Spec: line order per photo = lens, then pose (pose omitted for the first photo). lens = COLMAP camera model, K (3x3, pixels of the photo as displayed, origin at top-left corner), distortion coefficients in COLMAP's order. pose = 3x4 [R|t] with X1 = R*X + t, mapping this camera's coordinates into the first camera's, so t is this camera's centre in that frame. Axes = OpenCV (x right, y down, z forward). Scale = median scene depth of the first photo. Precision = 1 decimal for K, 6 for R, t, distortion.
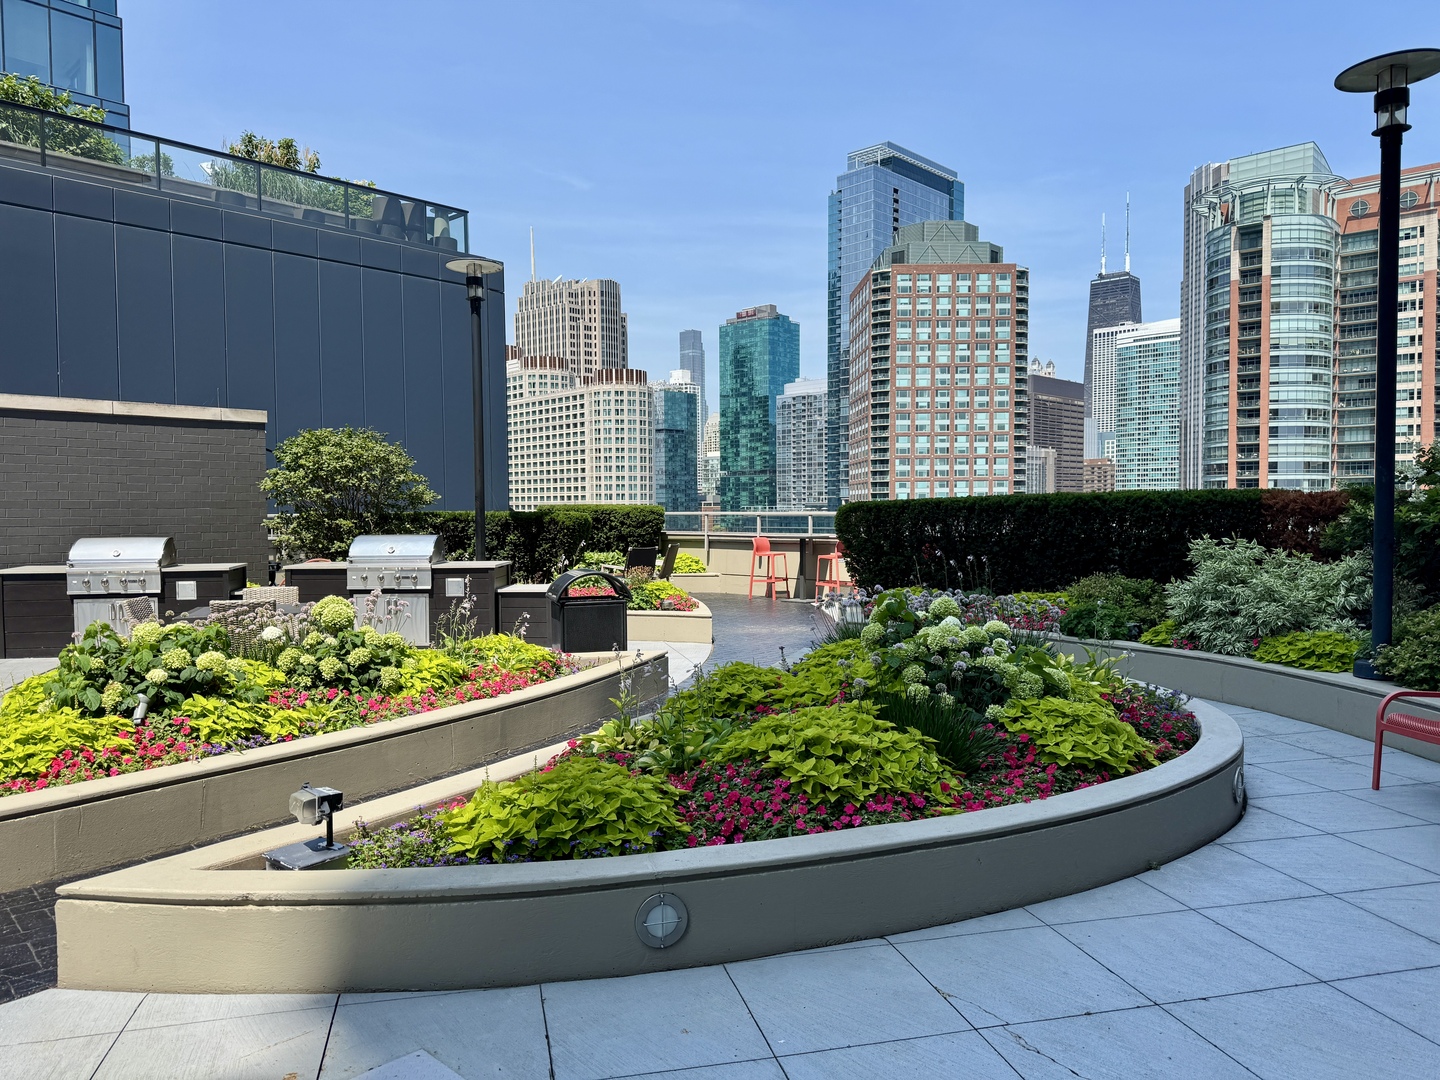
lens RADIAL K [[999.6, 0, 720.0], [0, 999.6, 540.0], [0, 0, 1]] dist [-0.000065, 0.000723]
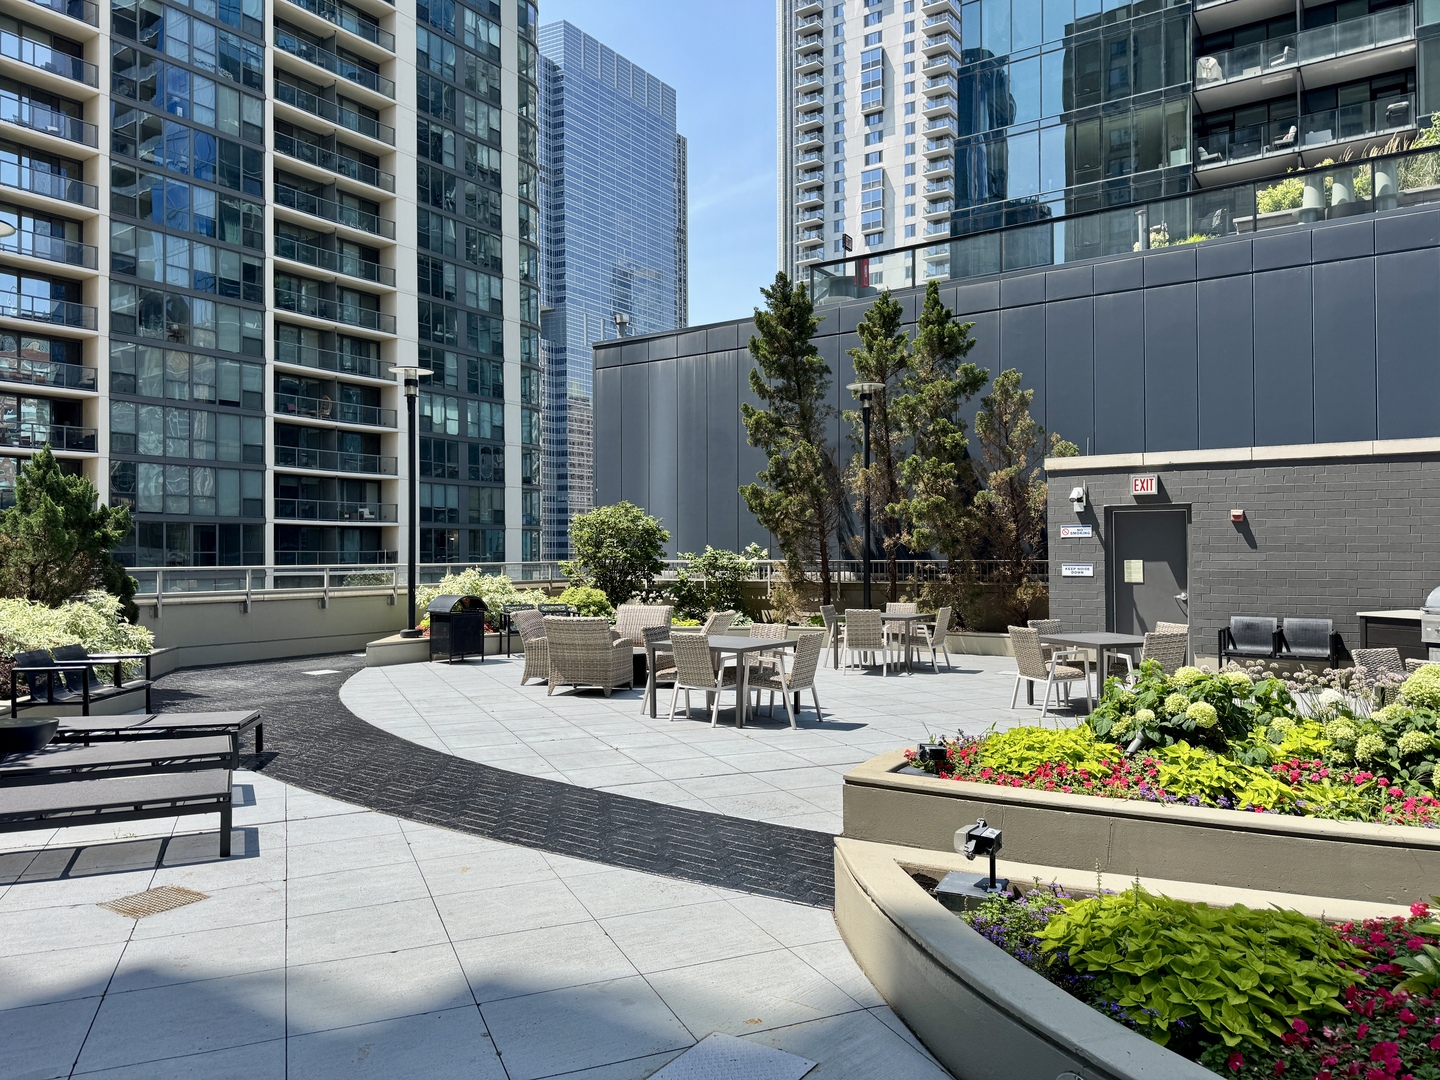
lens RADIAL K [[999.6, 0, 720.0], [0, 999.6, 540.0], [0, 0, 1]] dist [-0.000065, 0.000723]
pose [[0.160610, -0.011149, -0.986955, 0.398898], [-0.027565, 0.999496, -0.015777, -0.019548], [0.986633, 0.029739, 0.160222, 0.373388]]
